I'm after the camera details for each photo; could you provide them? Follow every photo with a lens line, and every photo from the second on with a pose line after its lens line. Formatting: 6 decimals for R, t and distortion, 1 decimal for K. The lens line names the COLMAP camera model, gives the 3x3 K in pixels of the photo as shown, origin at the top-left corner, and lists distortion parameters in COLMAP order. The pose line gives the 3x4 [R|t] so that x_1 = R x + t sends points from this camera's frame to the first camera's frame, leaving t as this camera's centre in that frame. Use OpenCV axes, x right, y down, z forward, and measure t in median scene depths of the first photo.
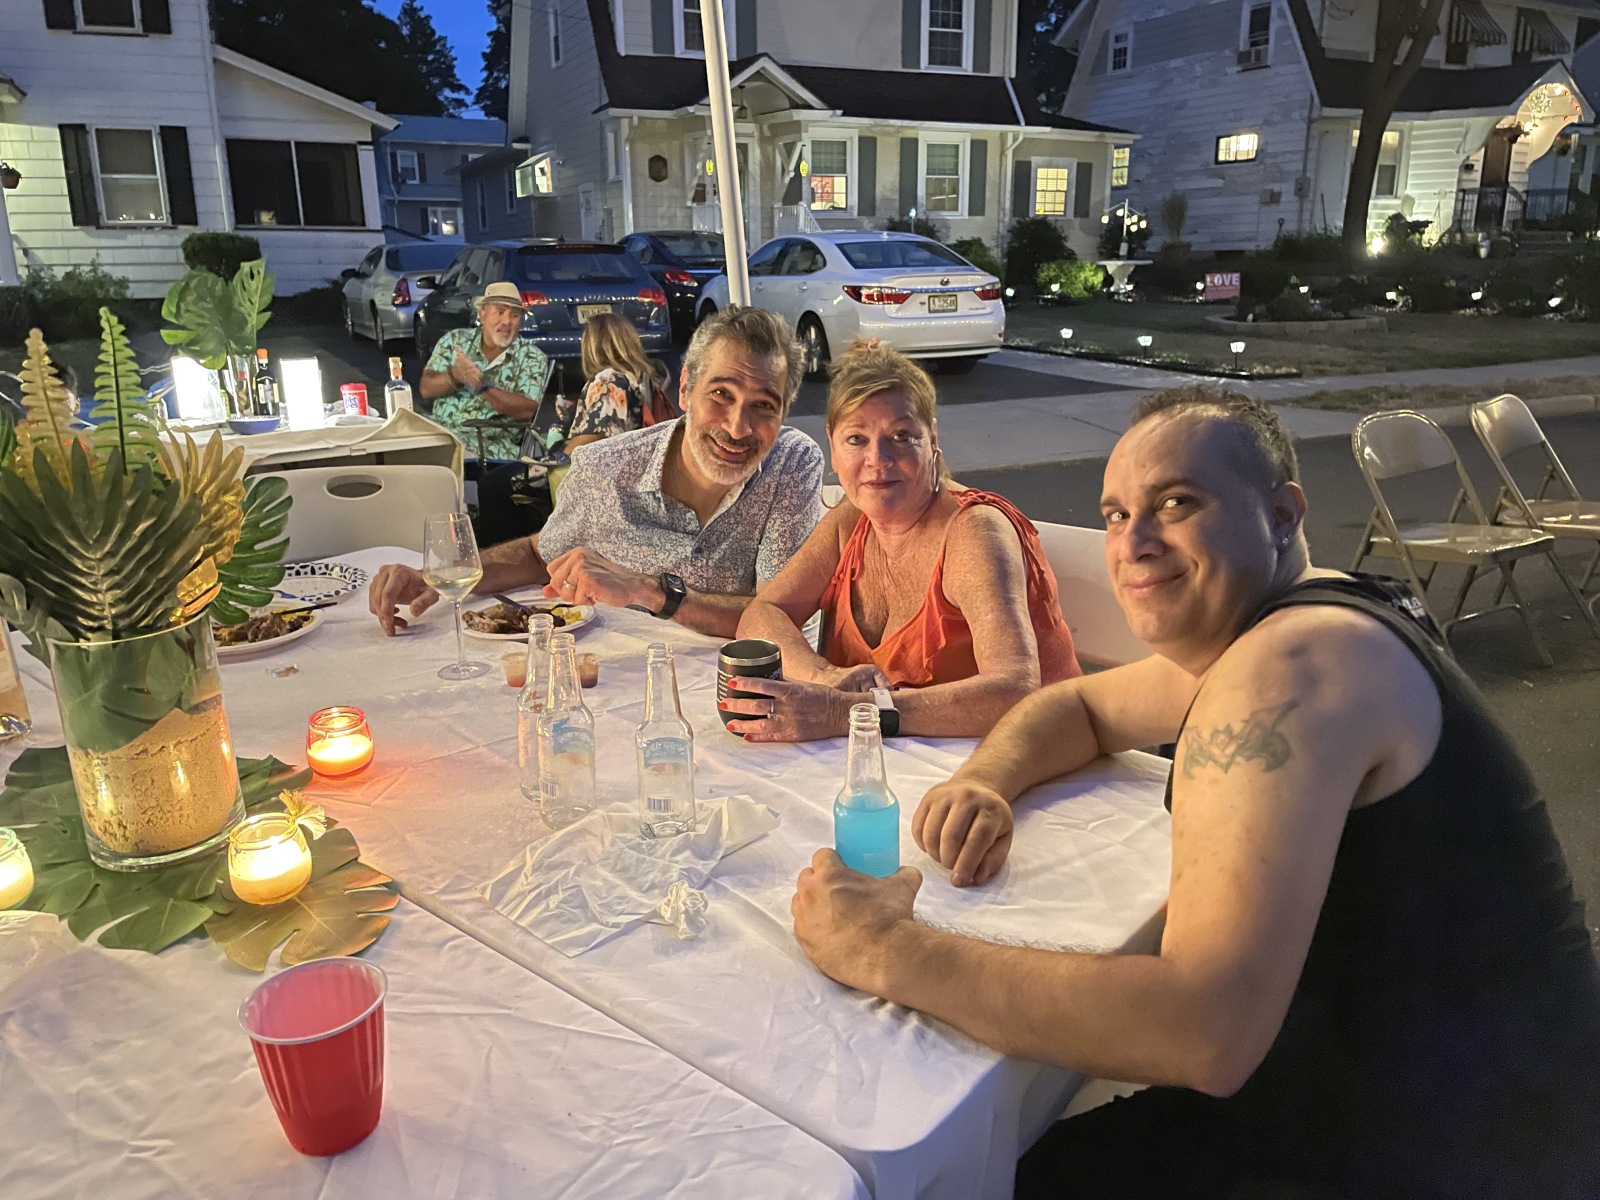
lens RADIAL K [[1237.6, 0, 800.0], [0, 1237.6, 600.0], [0, 0, 1]] dist [0.085032, -0.120256]
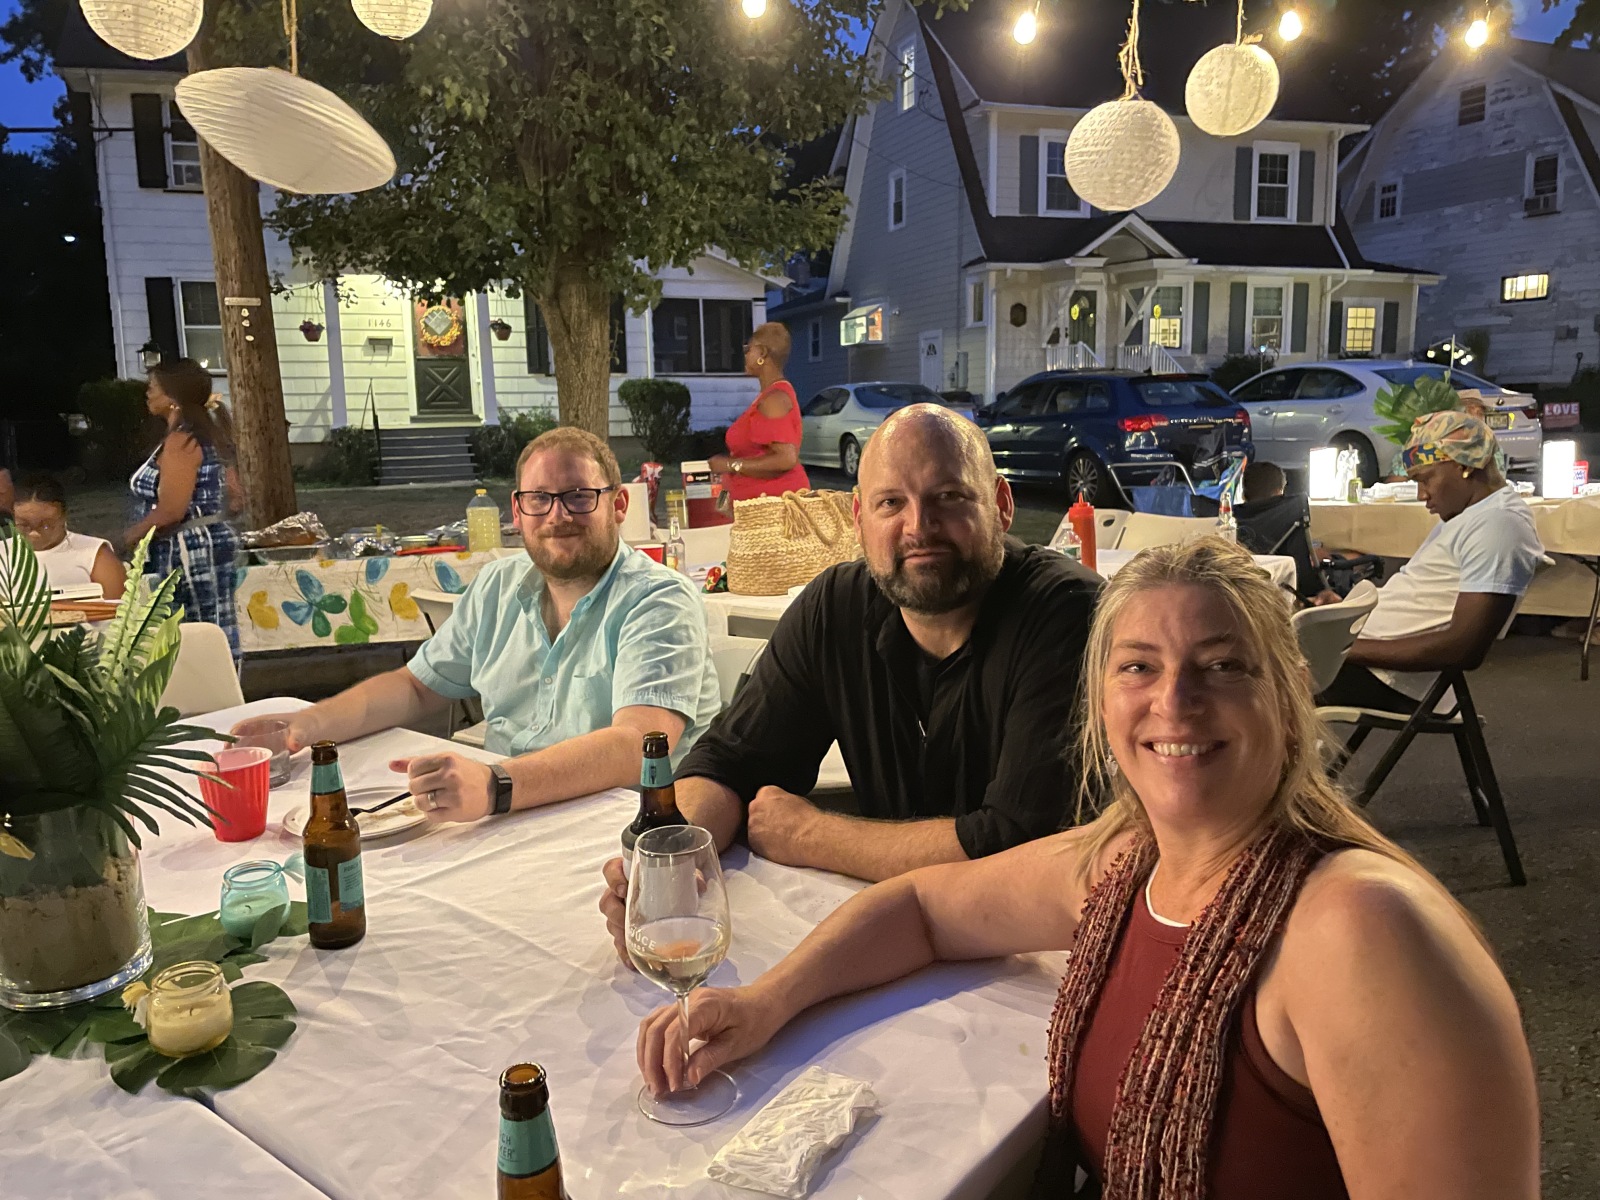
lens RADIAL K [[1237.6, 0, 800.0], [0, 1237.6, 600.0], [0, 0, 1]] dist [0.085032, -0.120256]
pose [[0.996649, 0.002032, -0.081770, -0.196513], [-0.011146, 0.993740, -0.111163, 0.021515], [0.081032, 0.111702, 0.990432, -0.055604]]
